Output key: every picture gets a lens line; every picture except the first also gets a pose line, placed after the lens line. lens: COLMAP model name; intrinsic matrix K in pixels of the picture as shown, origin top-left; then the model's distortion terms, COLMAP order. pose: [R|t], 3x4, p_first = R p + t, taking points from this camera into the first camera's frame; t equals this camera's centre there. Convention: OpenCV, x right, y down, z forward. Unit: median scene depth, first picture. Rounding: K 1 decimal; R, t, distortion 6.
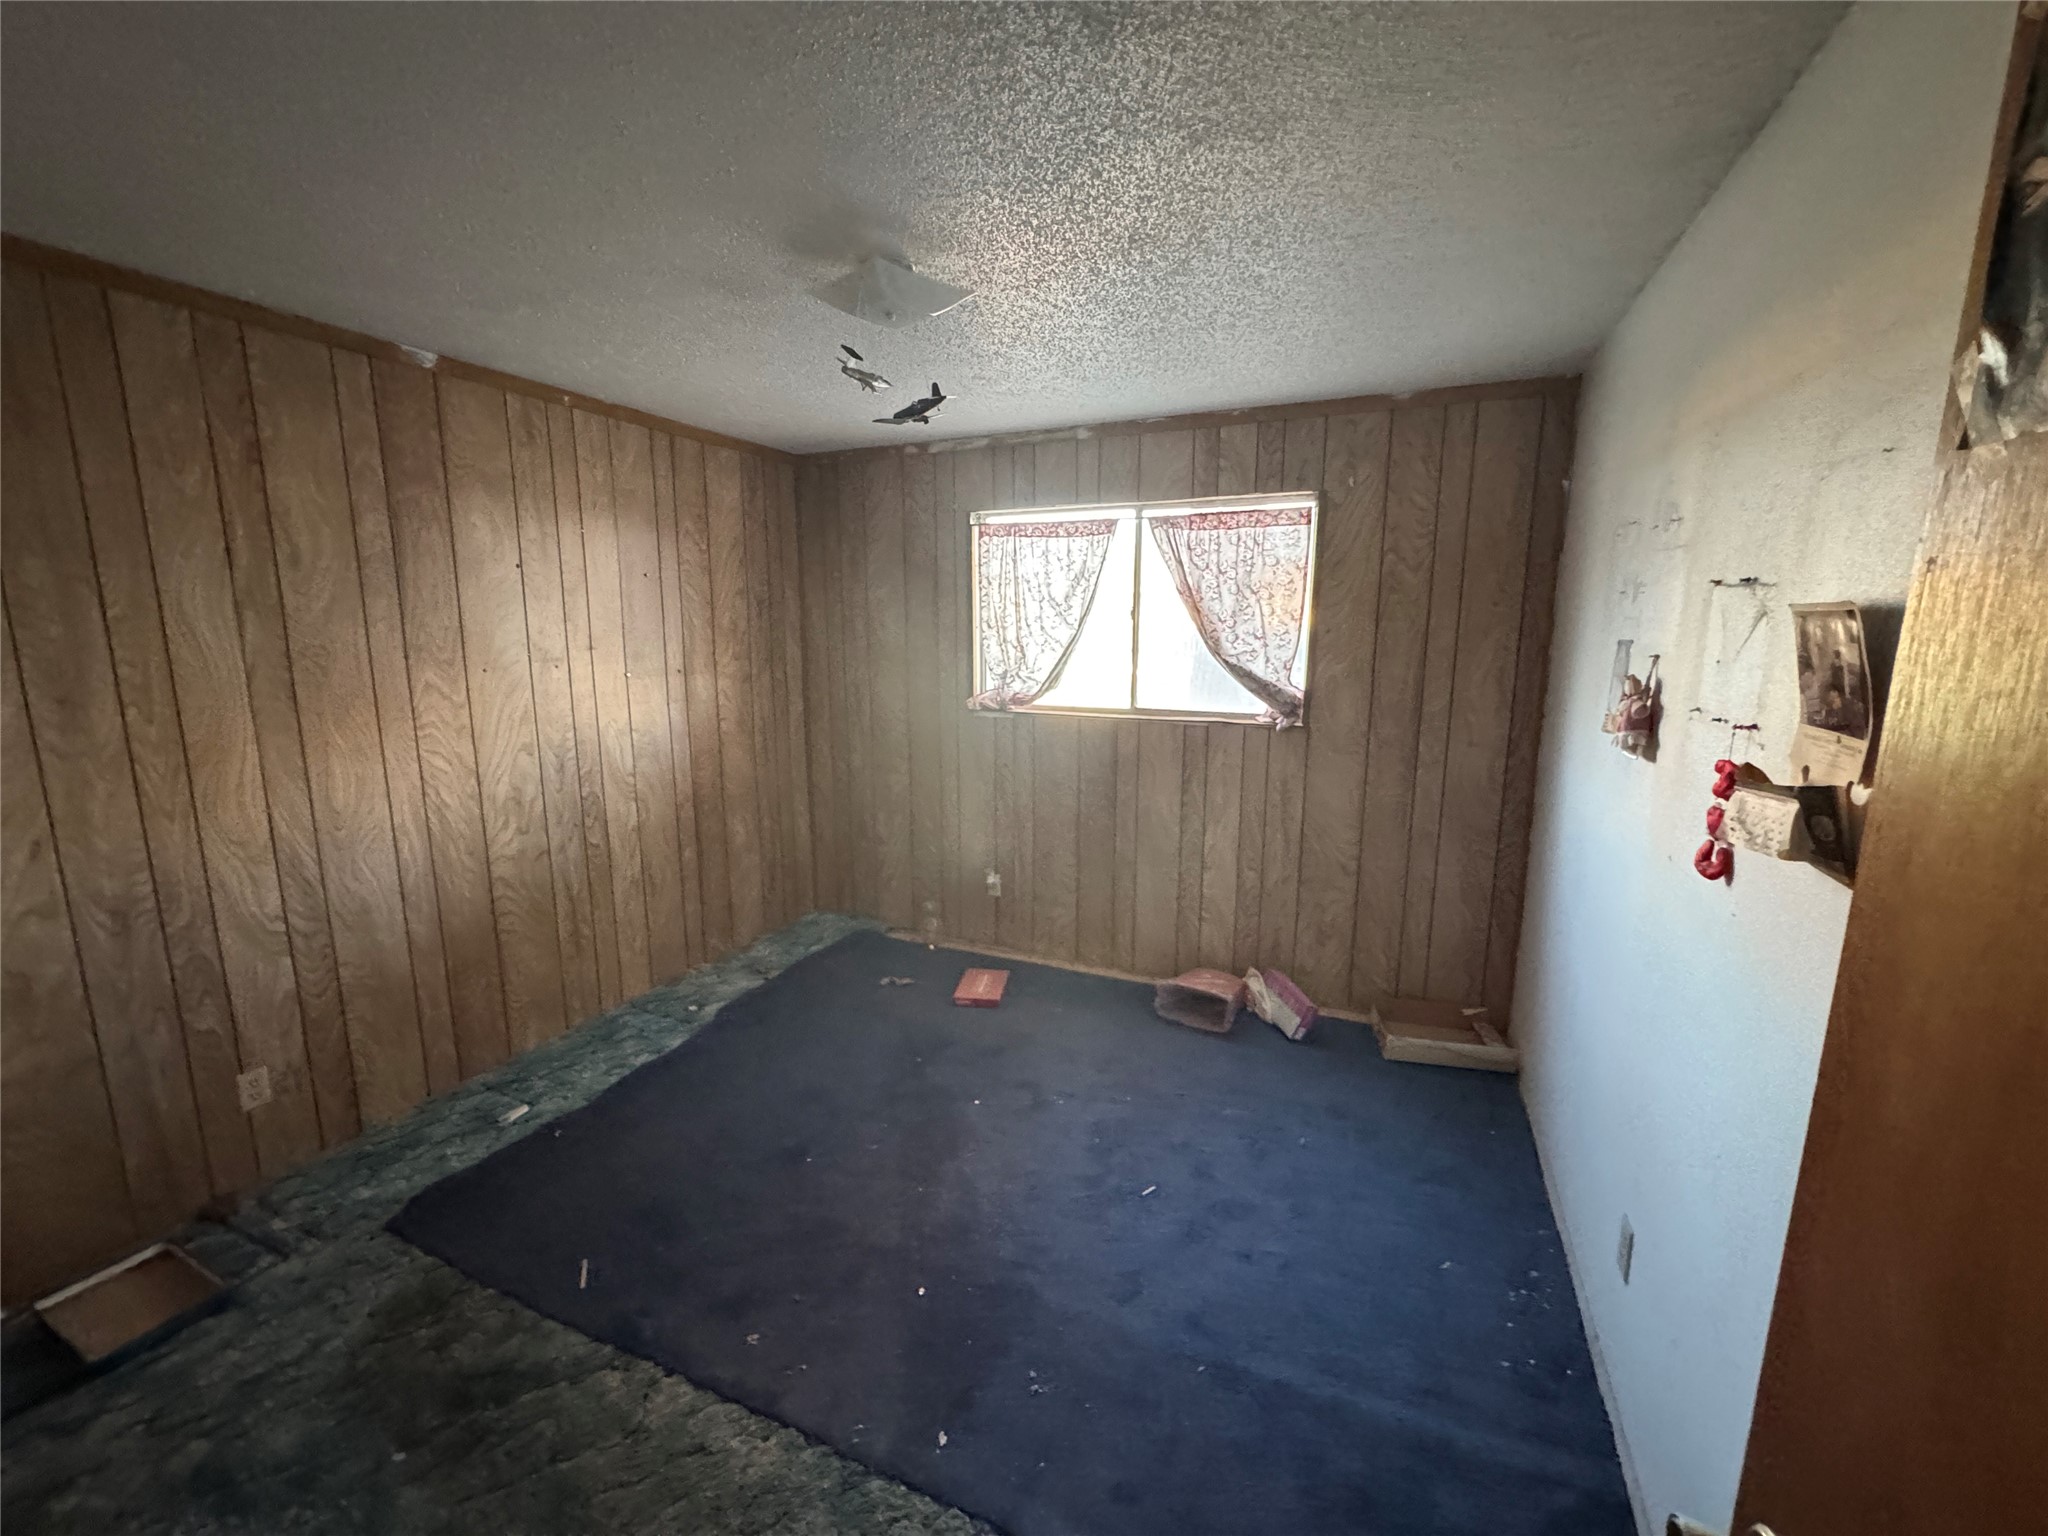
lens RADIAL K [[814.5, 0, 1021.8], [0, 814.5, 760.6], [0, 0, 1]] dist [-0.000498, -0.000303]
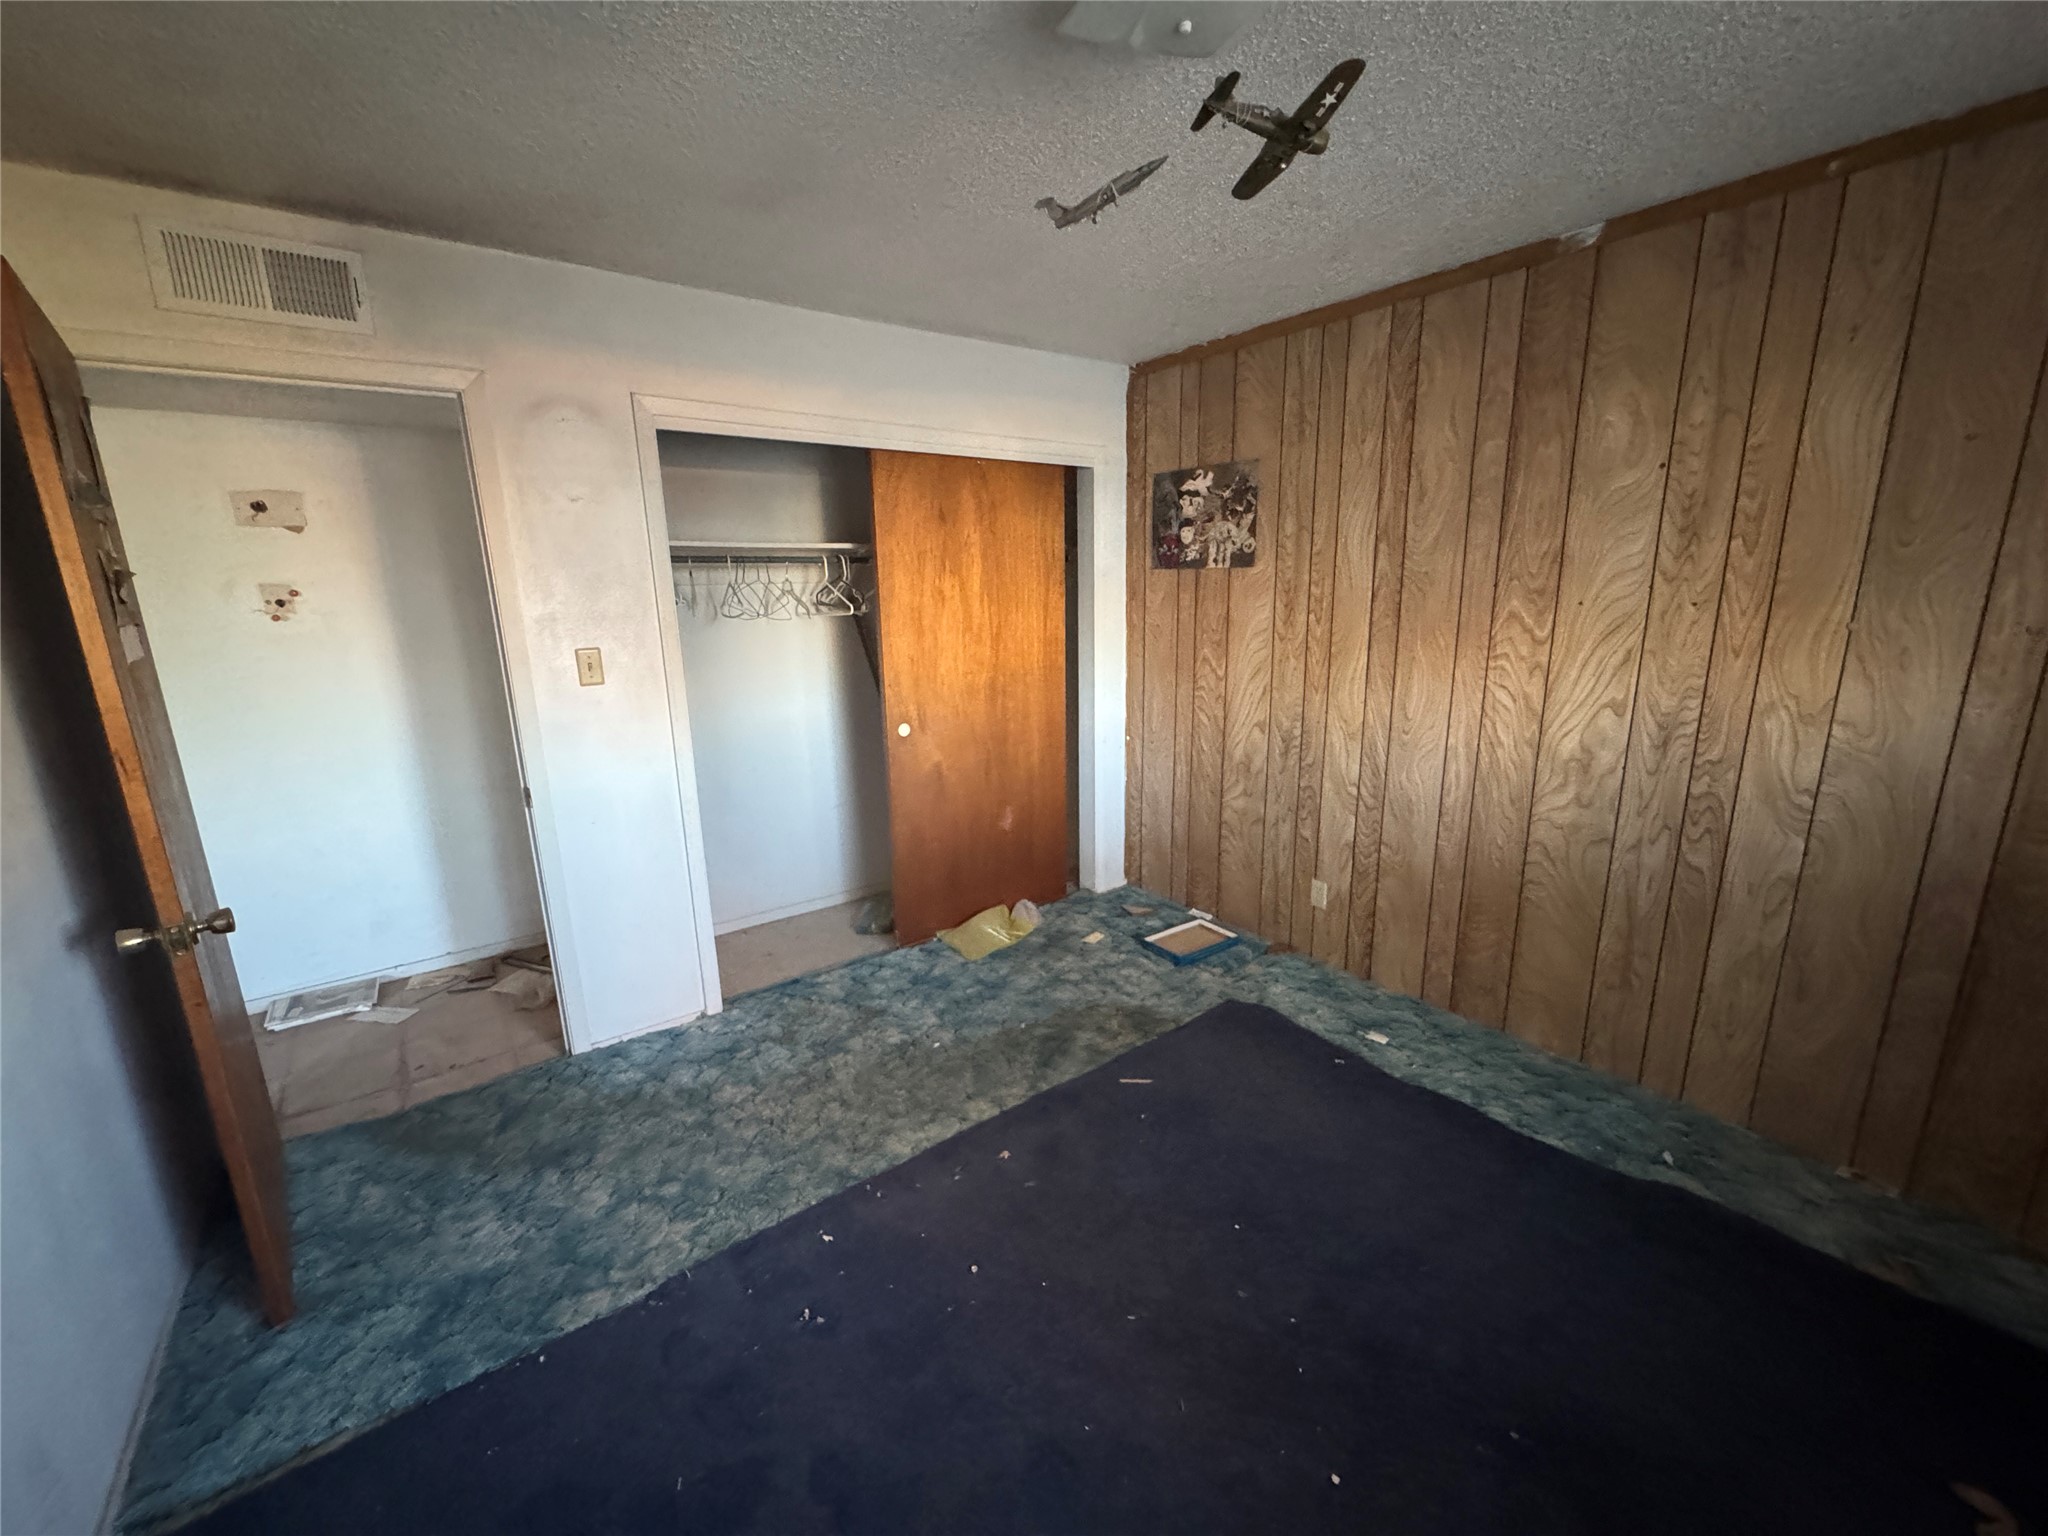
lens RADIAL K [[814.5, 0, 1023.5], [0, 814.5, 764.3], [0, 0, 1]] dist [-0.000498, -0.000303]
pose [[-0.474377, 0.201733, -0.856896, 0.400366], [-0.129812, 0.946718, 0.294743, -0.136125], [0.870698, 0.251055, -0.422914, 0.965888]]
